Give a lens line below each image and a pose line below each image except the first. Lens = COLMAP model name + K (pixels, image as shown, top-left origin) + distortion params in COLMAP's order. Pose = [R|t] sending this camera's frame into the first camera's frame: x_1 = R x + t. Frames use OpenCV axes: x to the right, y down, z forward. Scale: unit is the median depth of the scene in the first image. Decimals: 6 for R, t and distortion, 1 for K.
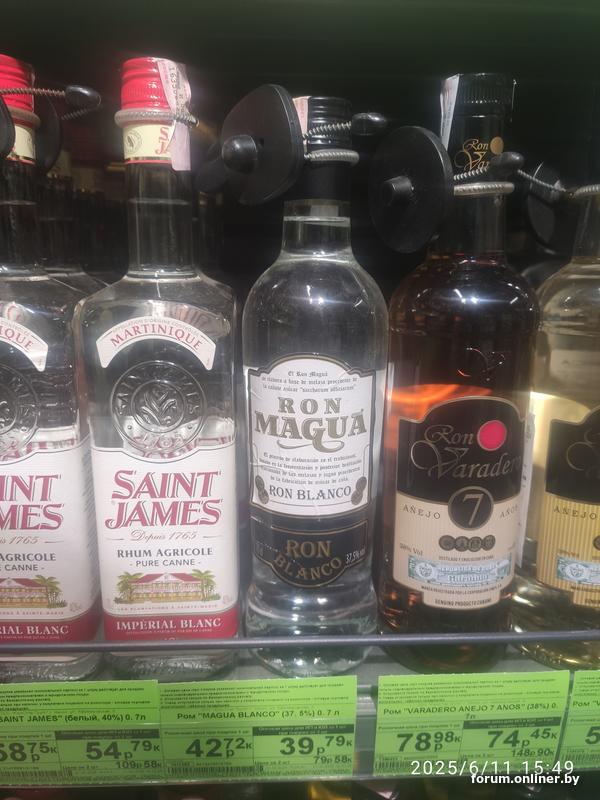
lens RADIAL K [[627.0, 0, 300.0], [0, 627.0, 400.0], [0, 0, 1]] dist [0.057680, -0.133228]
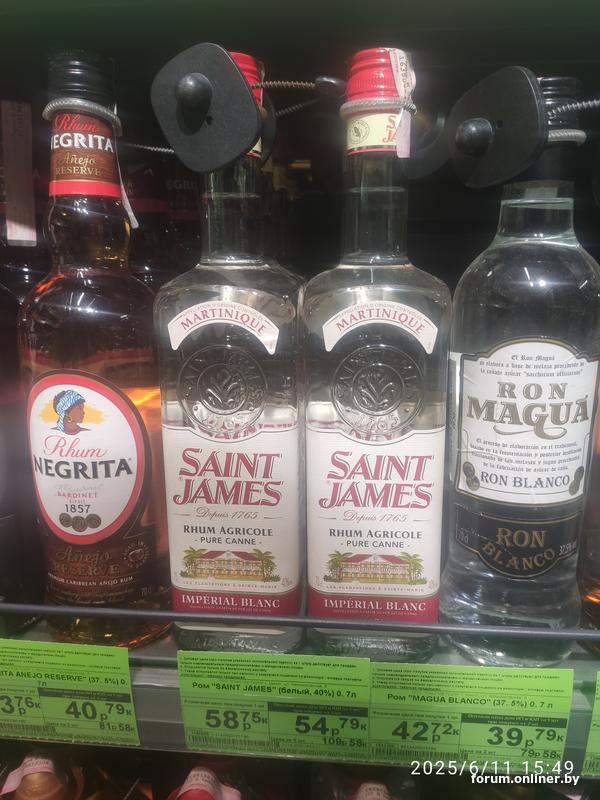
lens RADIAL K [[627.0, 0, 300.0], [0, 627.0, 400.0], [0, 0, 1]] dist [0.057680, -0.133228]
pose [[0.988053, 0.015047, -0.153377, -0.184912], [-0.016093, 0.999855, -0.005585, 0.033670], [0.153271, 0.007986, 0.988152, -0.026762]]
